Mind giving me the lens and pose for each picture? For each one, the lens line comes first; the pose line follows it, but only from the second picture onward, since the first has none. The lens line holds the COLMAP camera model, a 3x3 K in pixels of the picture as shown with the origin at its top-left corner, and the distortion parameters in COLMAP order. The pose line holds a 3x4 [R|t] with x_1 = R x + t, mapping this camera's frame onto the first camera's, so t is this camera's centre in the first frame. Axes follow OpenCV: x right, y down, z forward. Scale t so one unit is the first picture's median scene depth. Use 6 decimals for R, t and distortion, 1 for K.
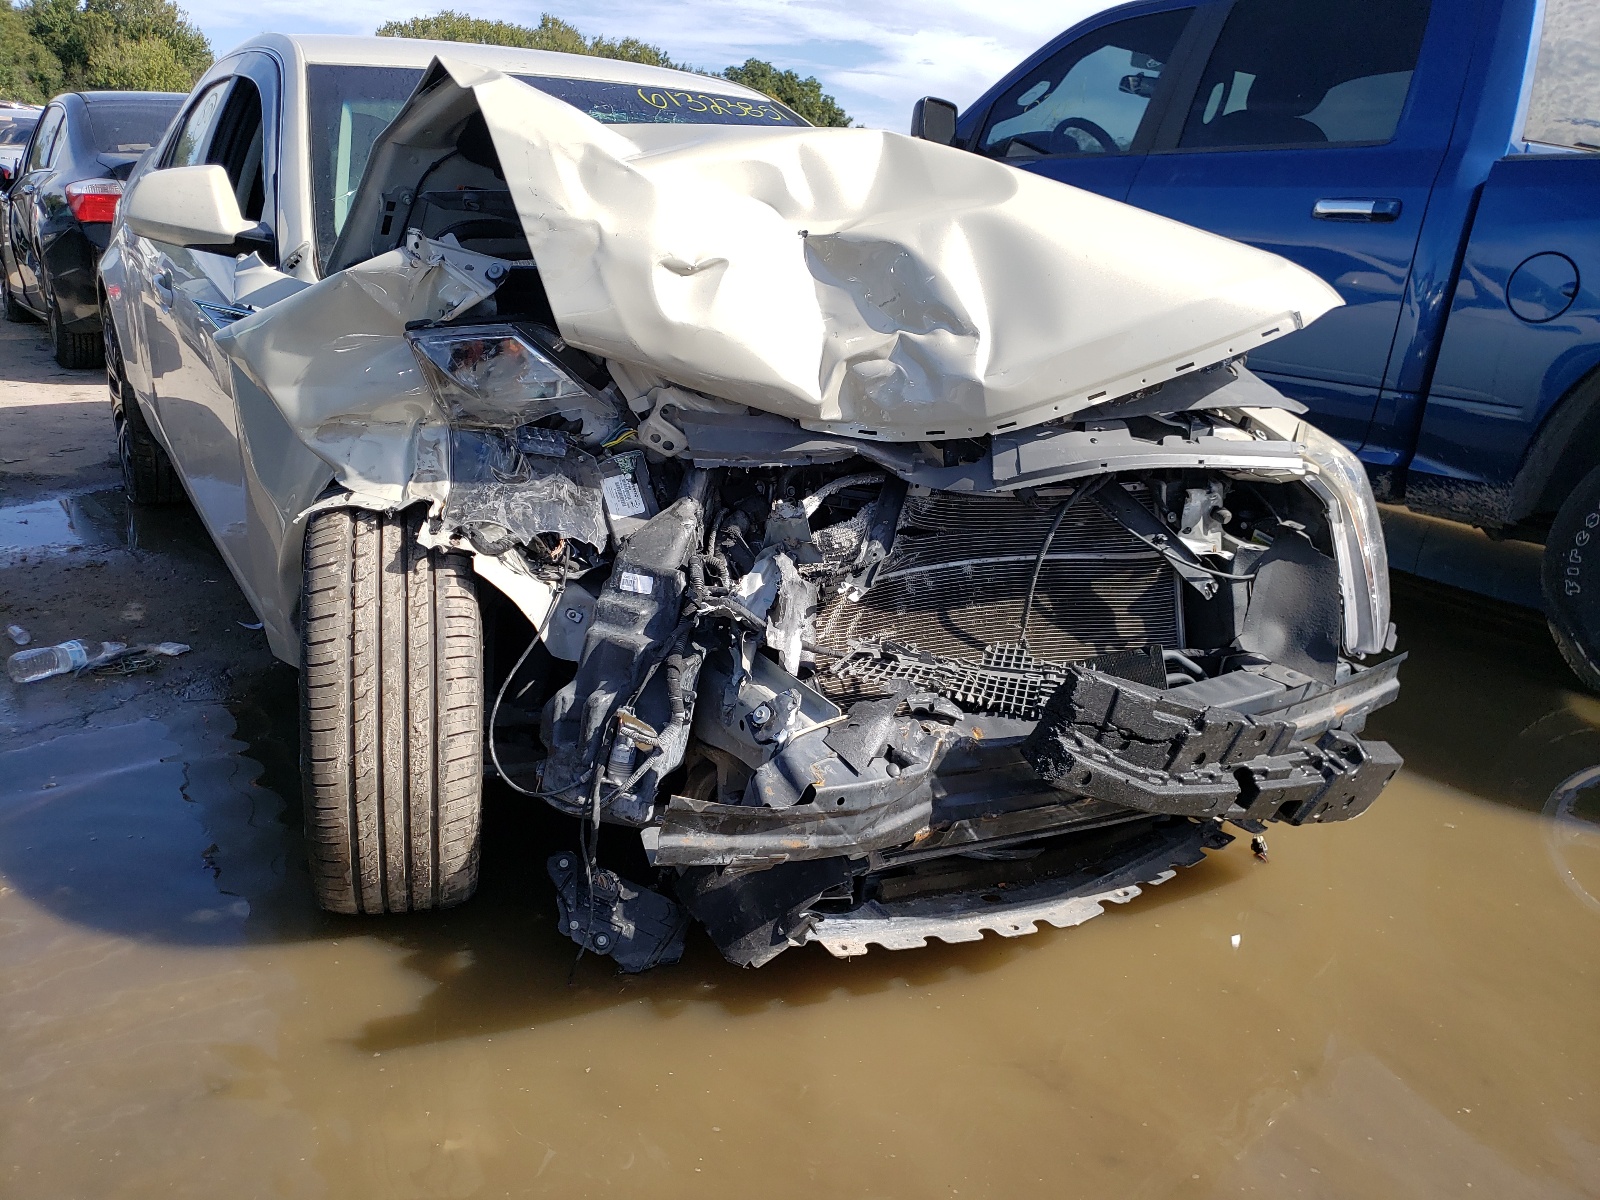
lens RADIAL K [[1212.4, 0, 800.0], [0, 1212.4, 600.0], [0, 0, 1]] dist [0.093891, -0.140942]
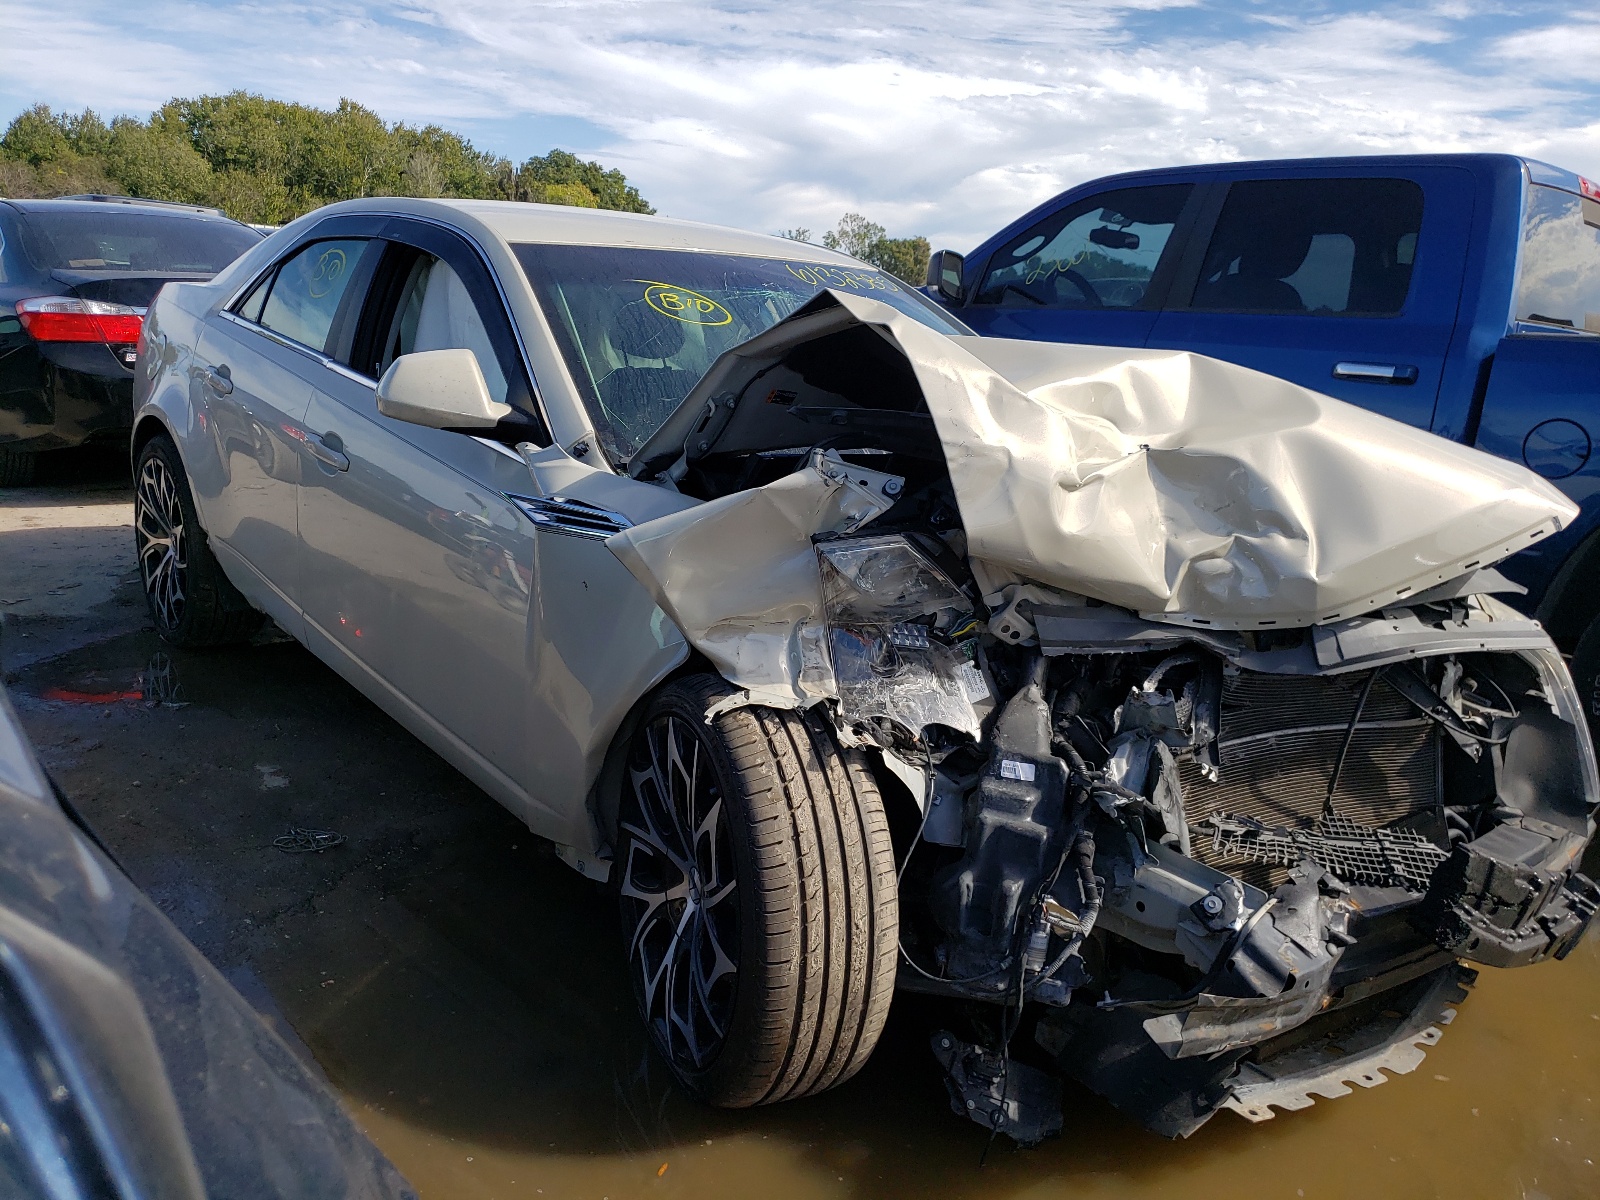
lens RADIAL K [[1209.4, 0, 796.9], [0, 1209.4, 570.1], [0, 0, 1]] dist [0.057551, -0.127024]
pose [[0.990352, -0.011177, 0.138121, -0.467238], [0.023345, 0.995953, -0.086792, -0.100081], [-0.136592, 0.089179, 0.986605, -0.039626]]
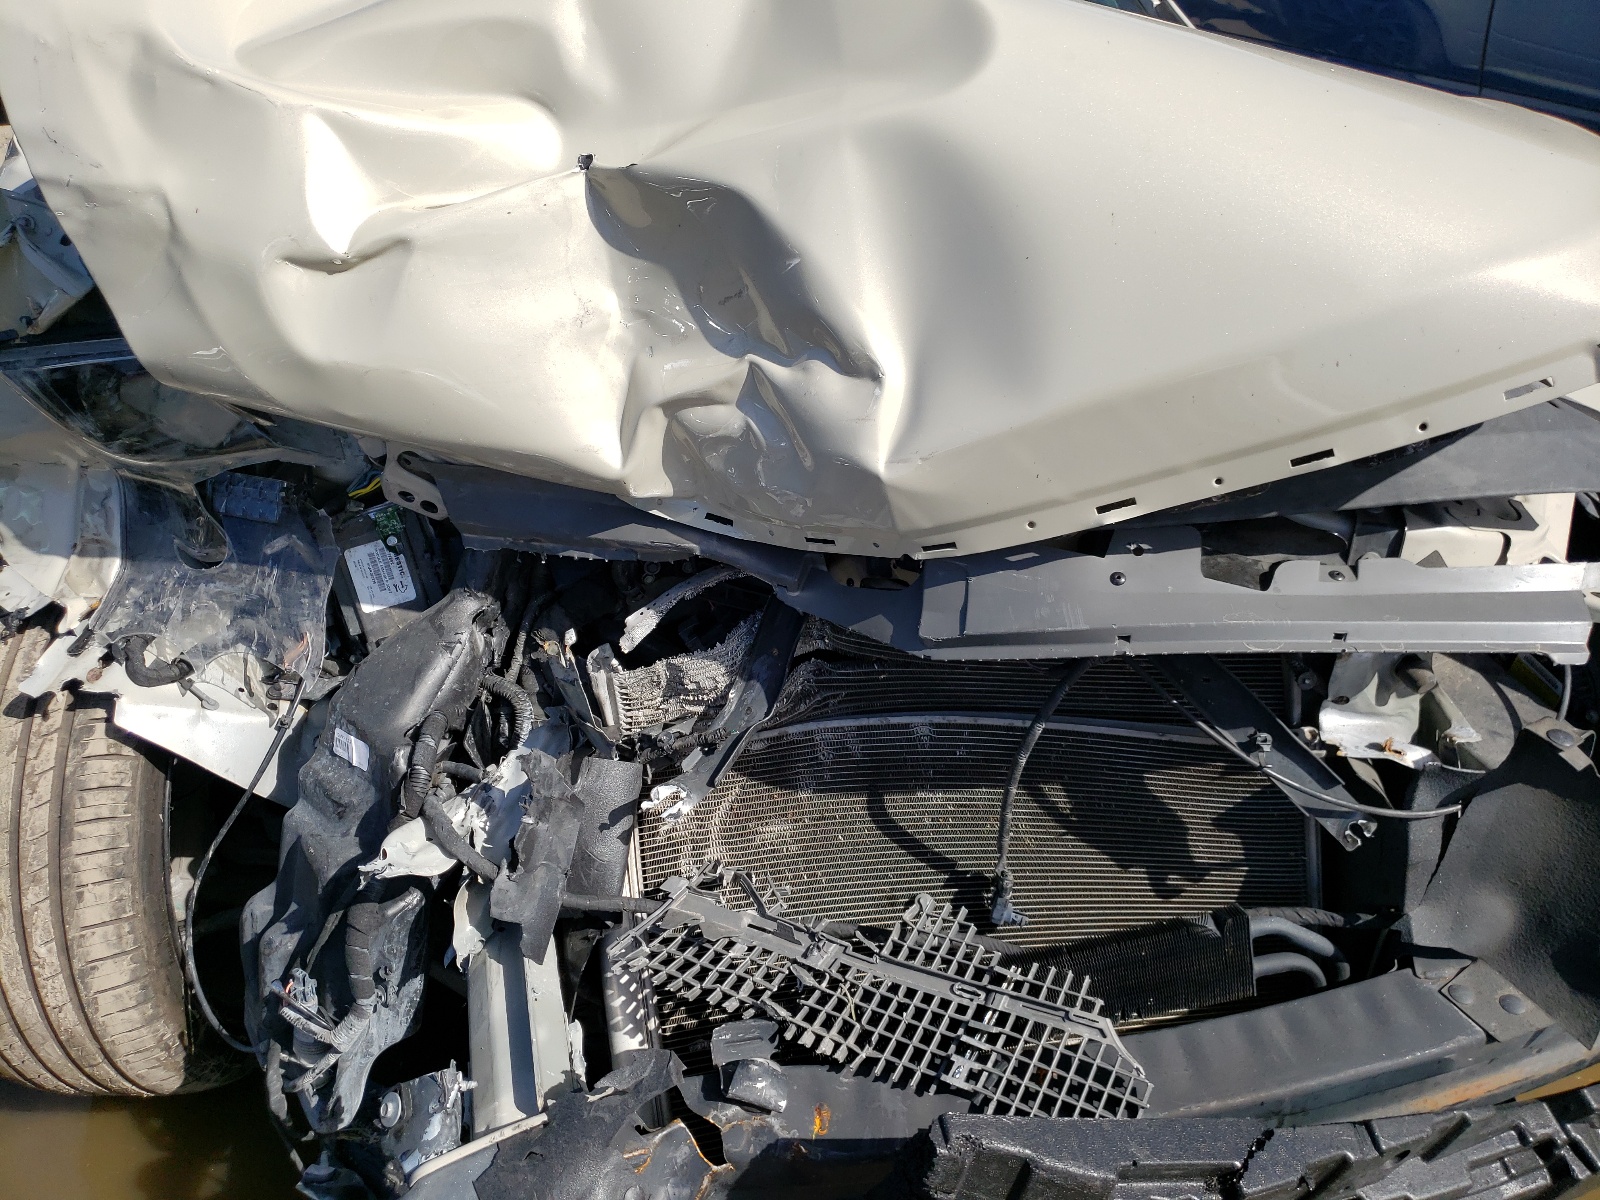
lens RADIAL K [[1245.6, 0, 800.0], [0, 1245.6, 600.0], [0, 0, 1]] dist [0.029238, -0.008365]
pose [[0.954492, 0.086035, -0.285559, 0.265872], [-0.010472, 0.966565, 0.256209, -0.256543], [0.298054, -0.241559, 0.923479, 0.477671]]
